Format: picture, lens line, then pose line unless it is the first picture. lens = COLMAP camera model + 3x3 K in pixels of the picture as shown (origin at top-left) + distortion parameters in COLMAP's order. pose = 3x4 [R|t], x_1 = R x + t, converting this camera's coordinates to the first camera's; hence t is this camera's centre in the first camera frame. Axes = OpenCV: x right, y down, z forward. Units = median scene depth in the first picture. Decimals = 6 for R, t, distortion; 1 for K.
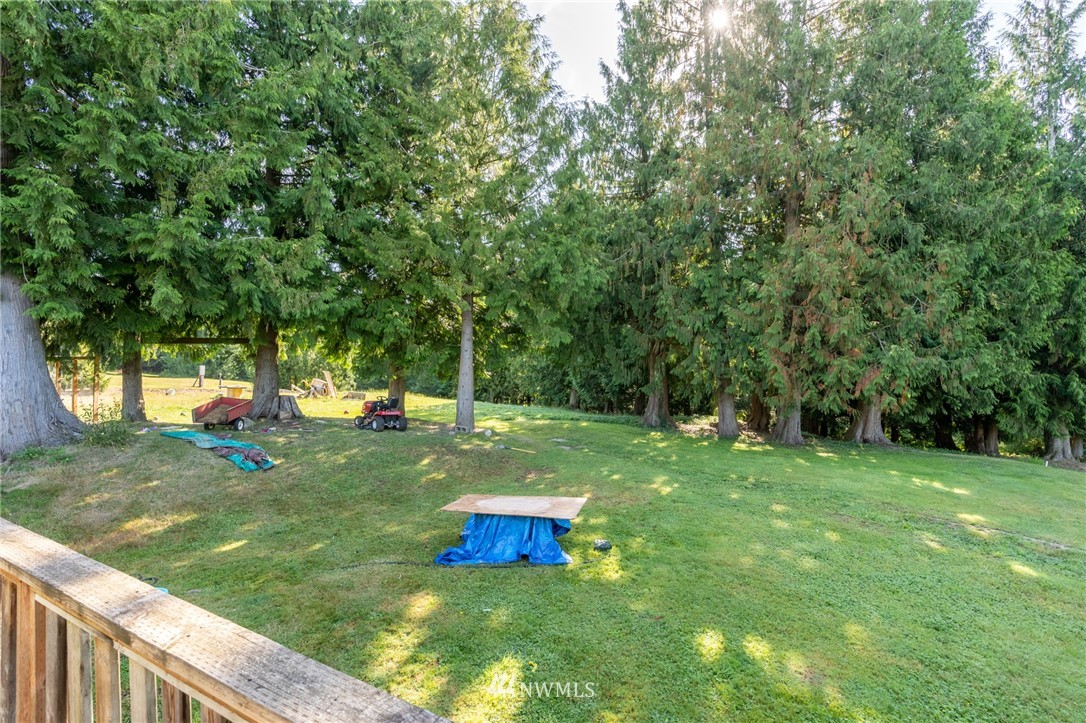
lens RADIAL K [[495.2, 0, 534.7], [0, 495.2, 366.1], [0, 0, 1]] dist [-0.009126, 0.000532]
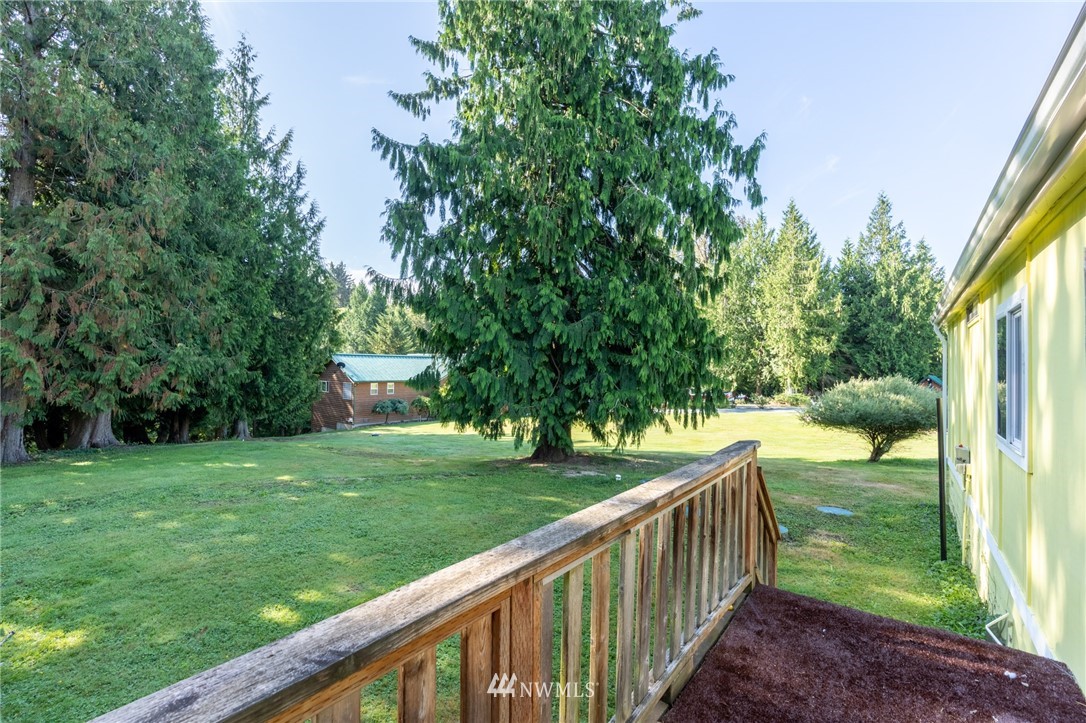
lens RADIAL K [[495.2, 0, 538.9], [0, 495.2, 360.4], [0, 0, 1]] dist [-0.009126, 0.000532]
pose [[0.129756, 0.016167, 0.991414, -0.442960], [-0.002434, 0.999869, -0.015986, 0.018937], [-0.991543, -0.000339, 0.129779, 0.206463]]
